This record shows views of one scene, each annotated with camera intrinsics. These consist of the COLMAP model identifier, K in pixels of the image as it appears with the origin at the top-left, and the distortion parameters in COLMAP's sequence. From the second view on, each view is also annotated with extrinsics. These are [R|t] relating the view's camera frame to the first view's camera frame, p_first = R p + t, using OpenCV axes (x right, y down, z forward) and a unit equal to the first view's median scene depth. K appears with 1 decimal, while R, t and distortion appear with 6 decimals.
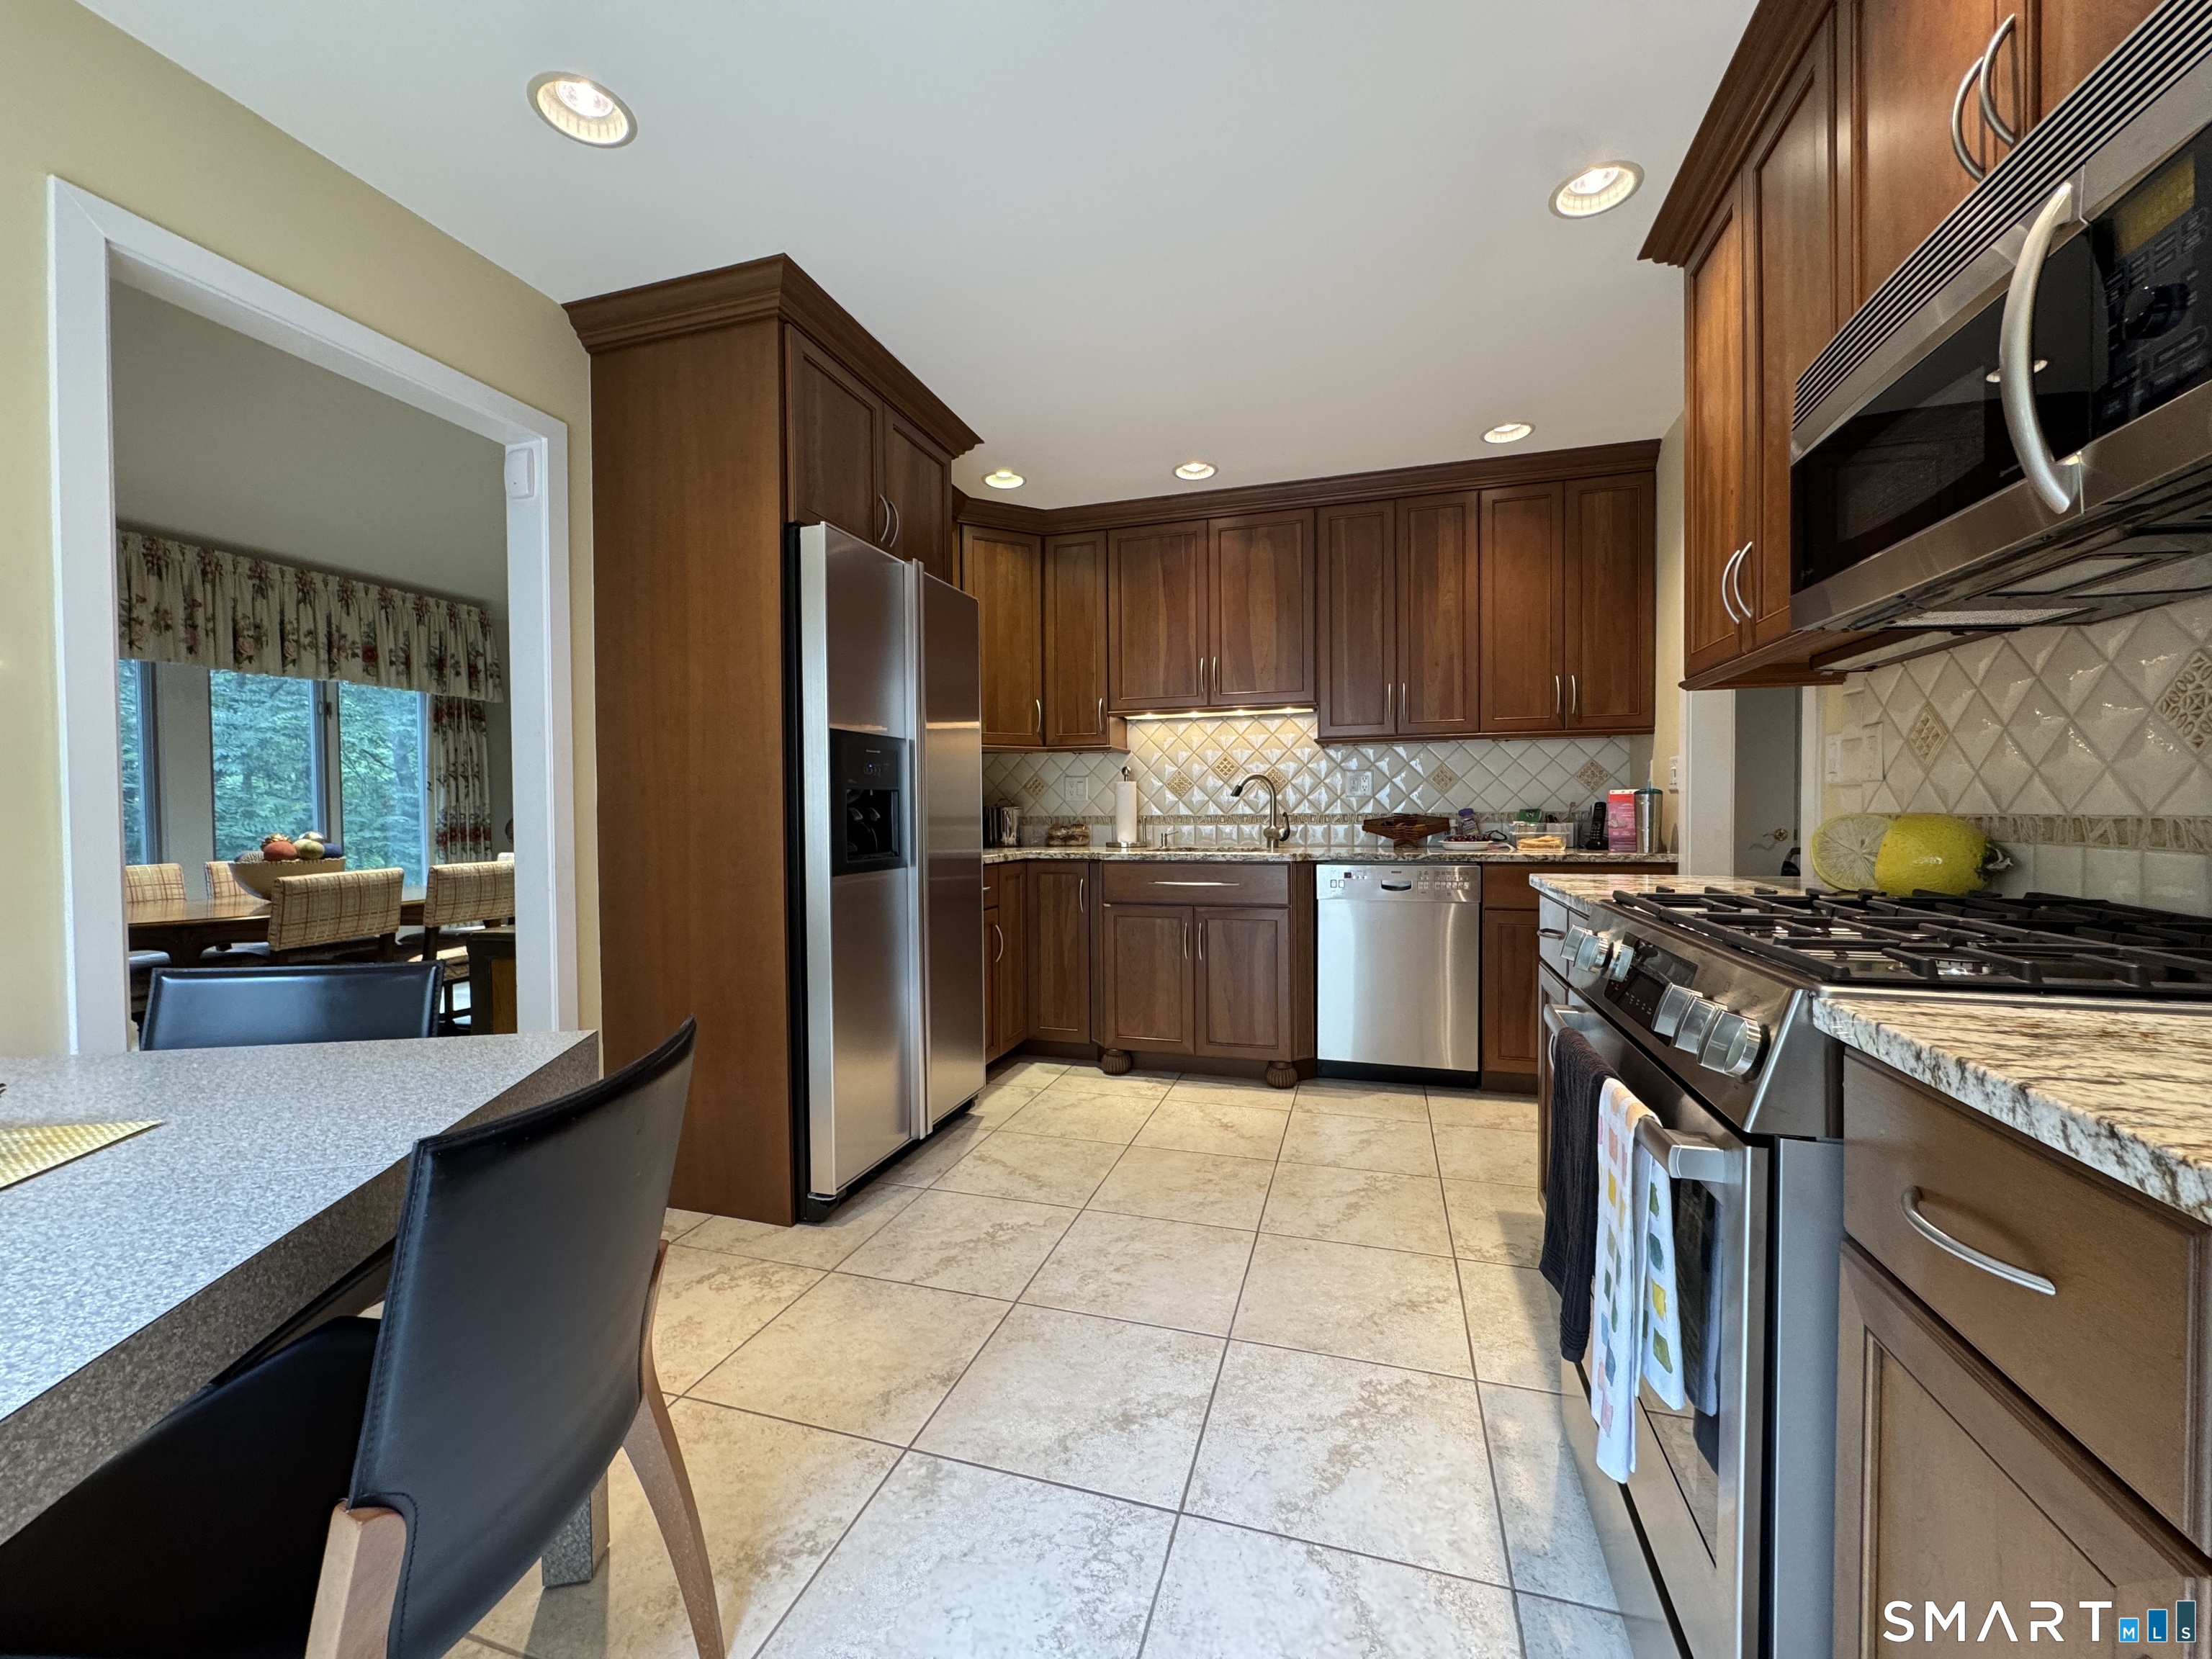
lens RADIAL K [[883.3, 0, 1108.5], [0, 883.3, 826.1], [0, 0, 1]] dist [-0.002810, -0.000415]
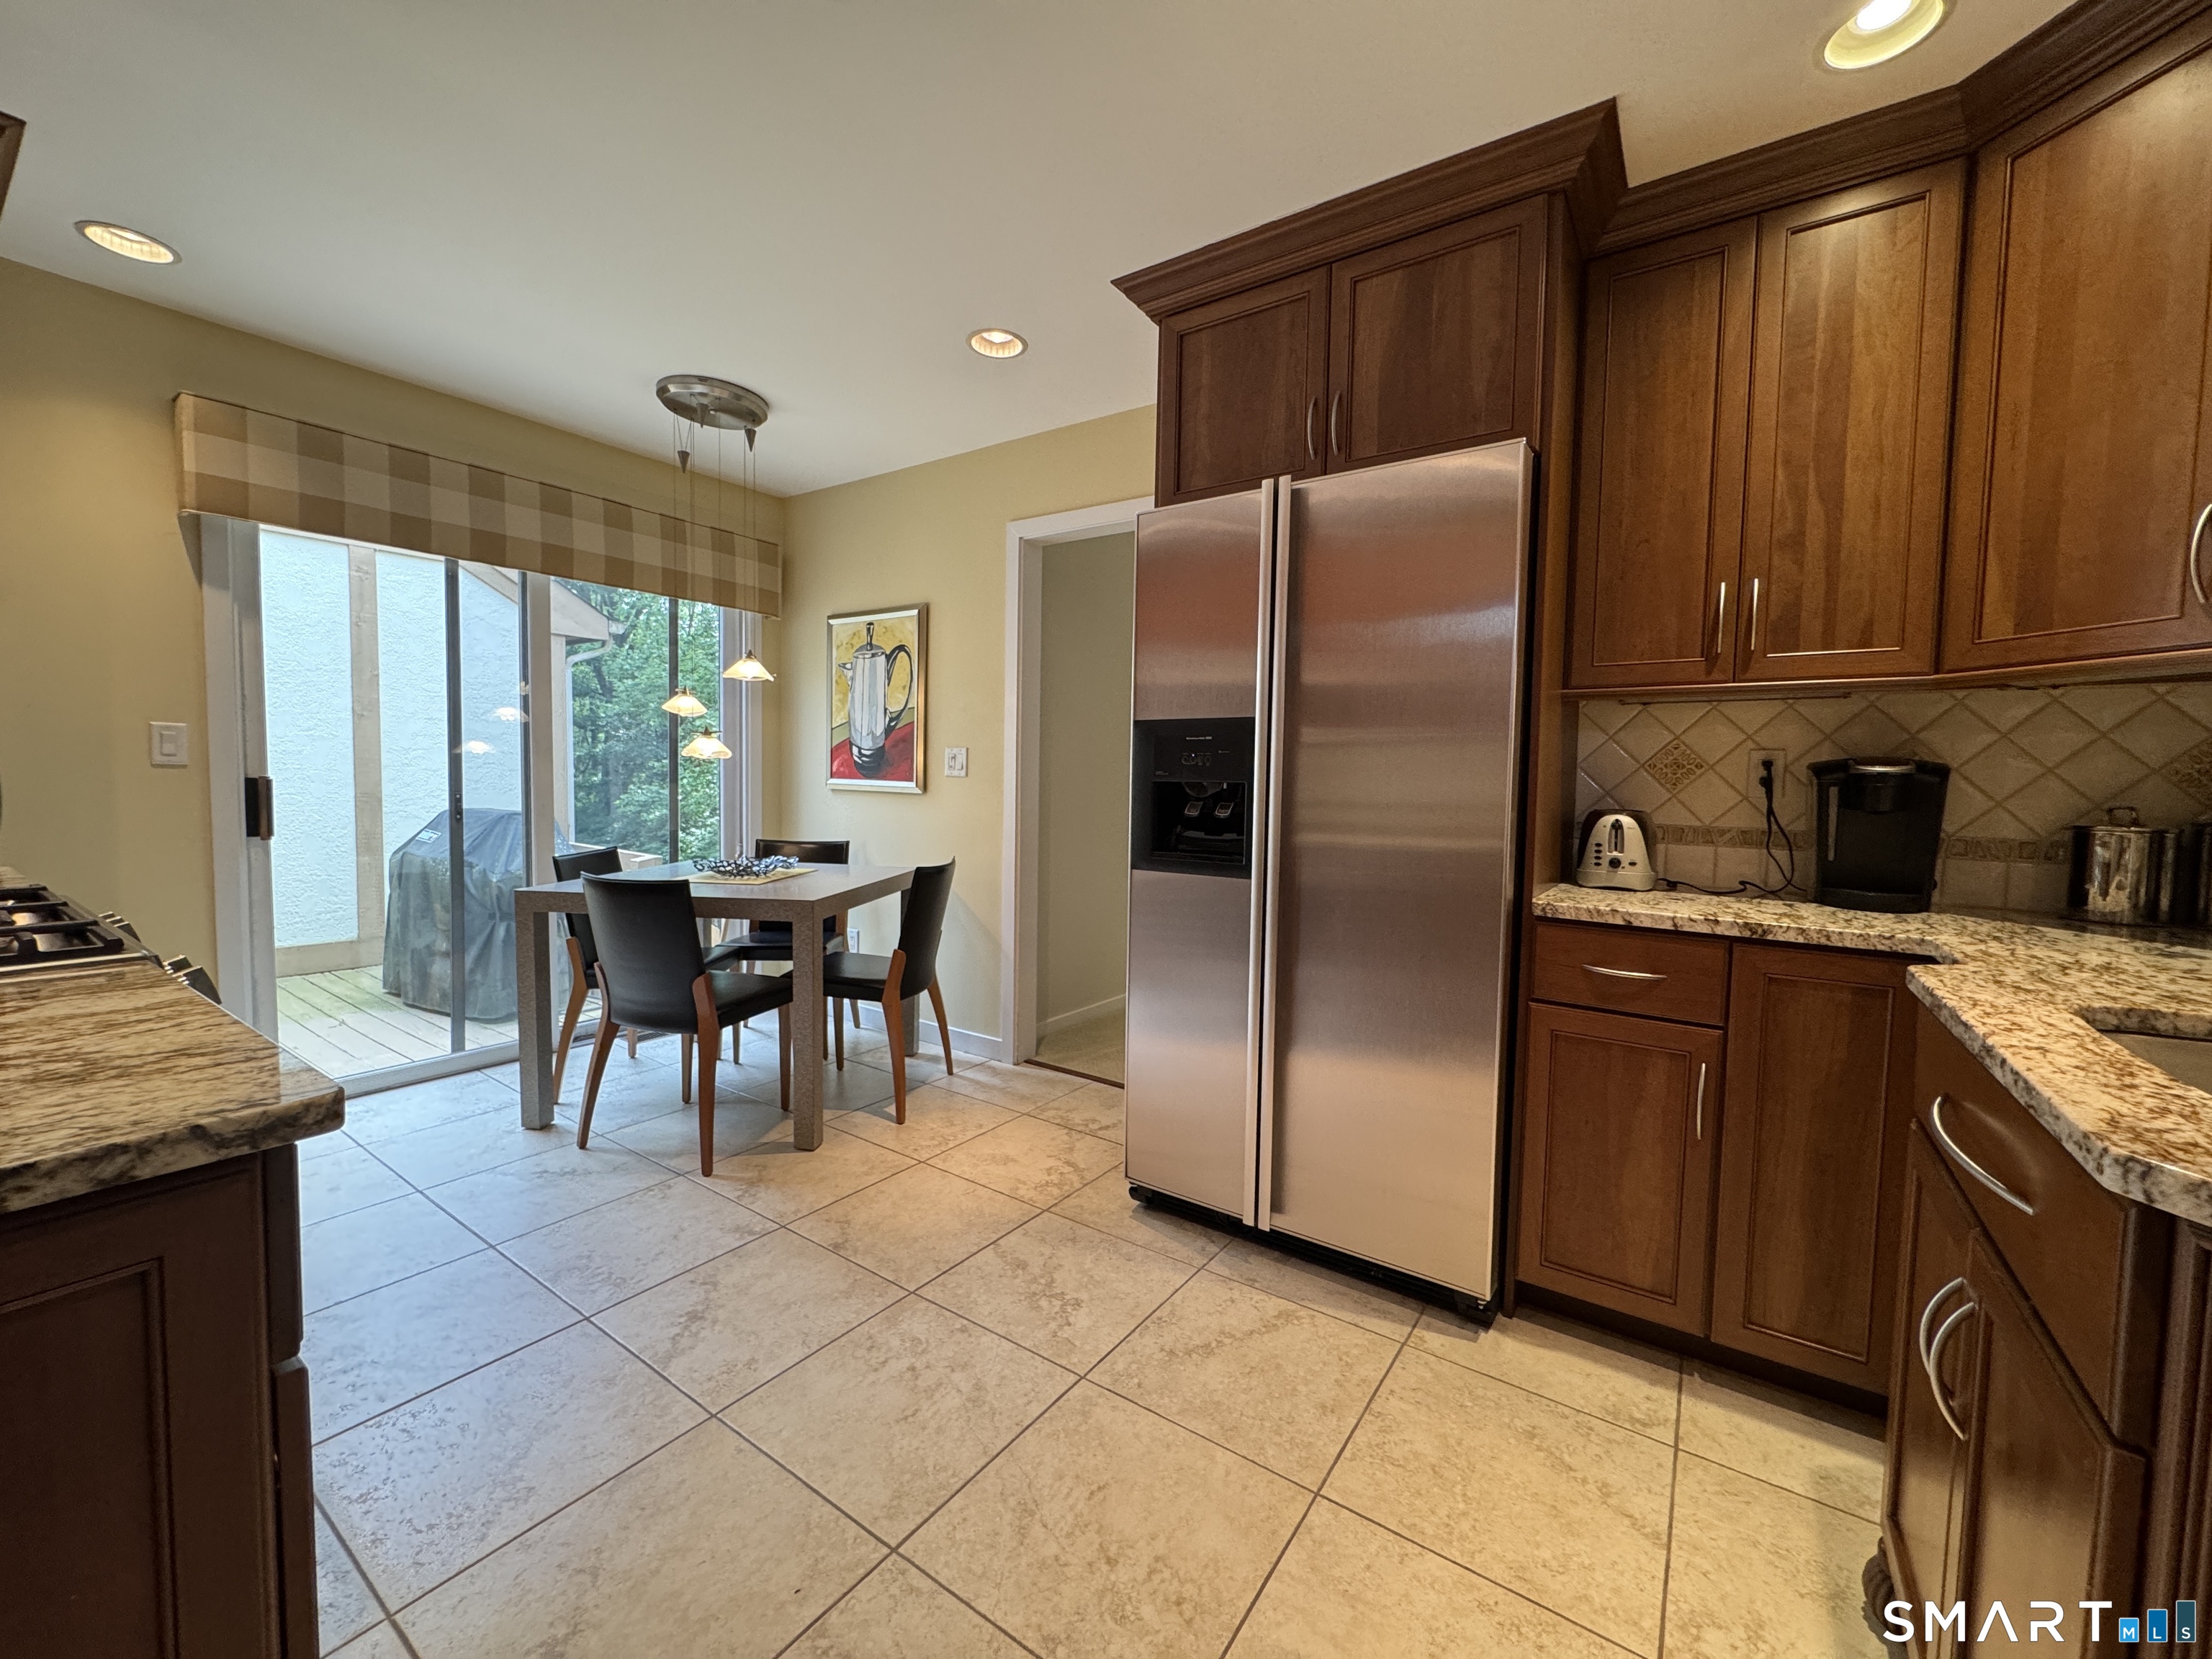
lens RADIAL K [[883.3, 0, 1105.4], [0, 883.3, 826.8], [0, 0, 1]] dist [-0.002810, -0.000415]
pose [[-0.308871, 0.049505, -0.949815, 0.662956], [-0.040964, 0.997025, 0.065287, -0.054366], [0.950221, 0.059074, -0.305924, 1.306457]]
